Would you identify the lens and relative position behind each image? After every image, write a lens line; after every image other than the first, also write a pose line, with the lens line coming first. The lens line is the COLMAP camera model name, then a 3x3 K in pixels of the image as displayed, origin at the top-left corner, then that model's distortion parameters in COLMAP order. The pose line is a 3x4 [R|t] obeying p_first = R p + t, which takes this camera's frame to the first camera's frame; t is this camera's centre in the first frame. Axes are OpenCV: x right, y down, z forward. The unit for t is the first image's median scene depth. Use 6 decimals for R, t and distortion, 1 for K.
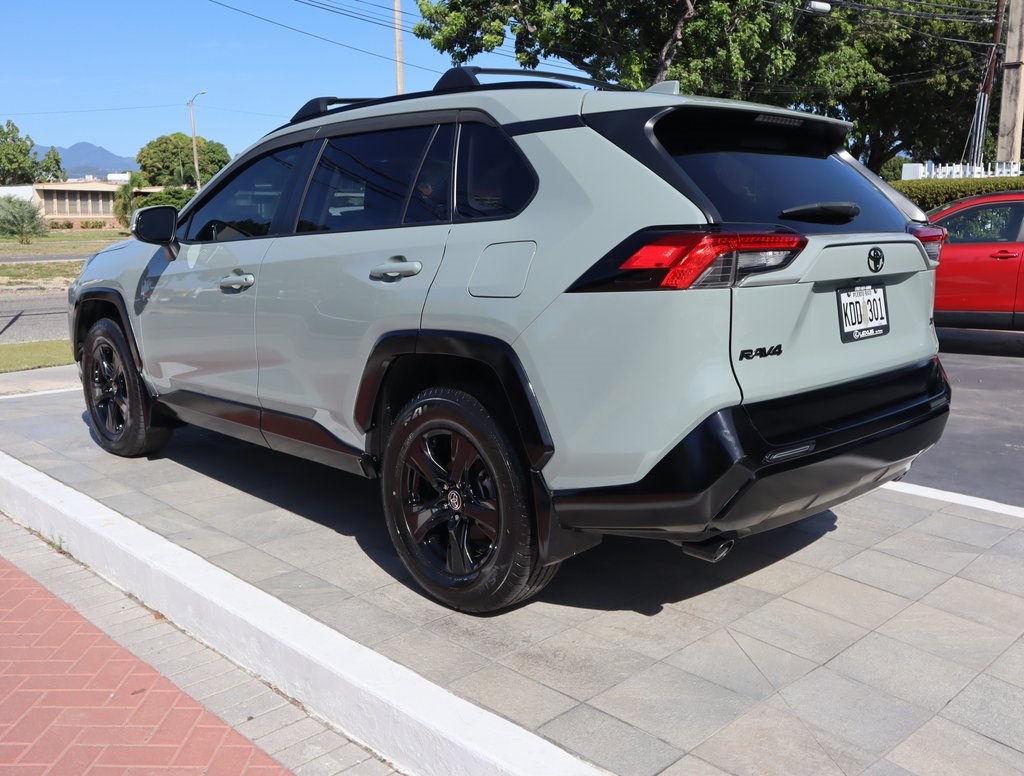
lens RADIAL K [[992.8, 0, 517.9], [0, 992.8, 385.3], [0, 0, 1]] dist [-0.090511, 0.117409]
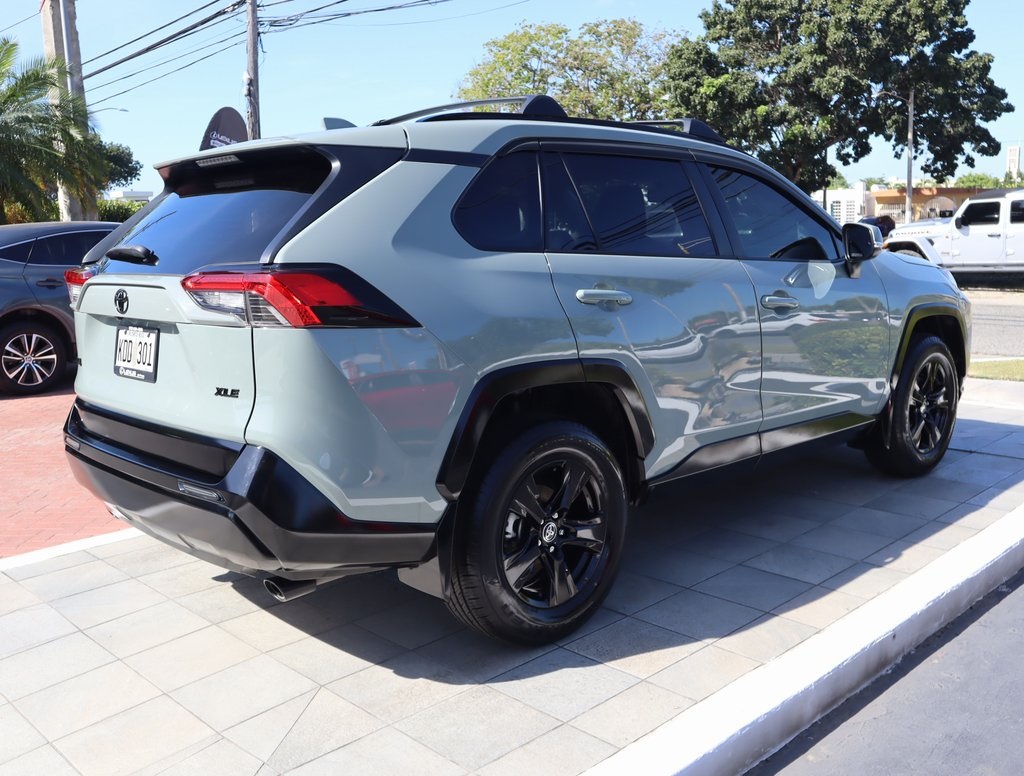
lens RADIAL K [[992.8, 0, 517.9], [0, 992.8, 385.3], [0, 0, 1]] dist [-0.090511, 0.117409]
pose [[-0.025977, 0.158104, -0.987081, 1.129895], [-0.147669, 0.975974, 0.160211, -0.219946], [0.988696, 0.149923, -0.002005, 1.175023]]
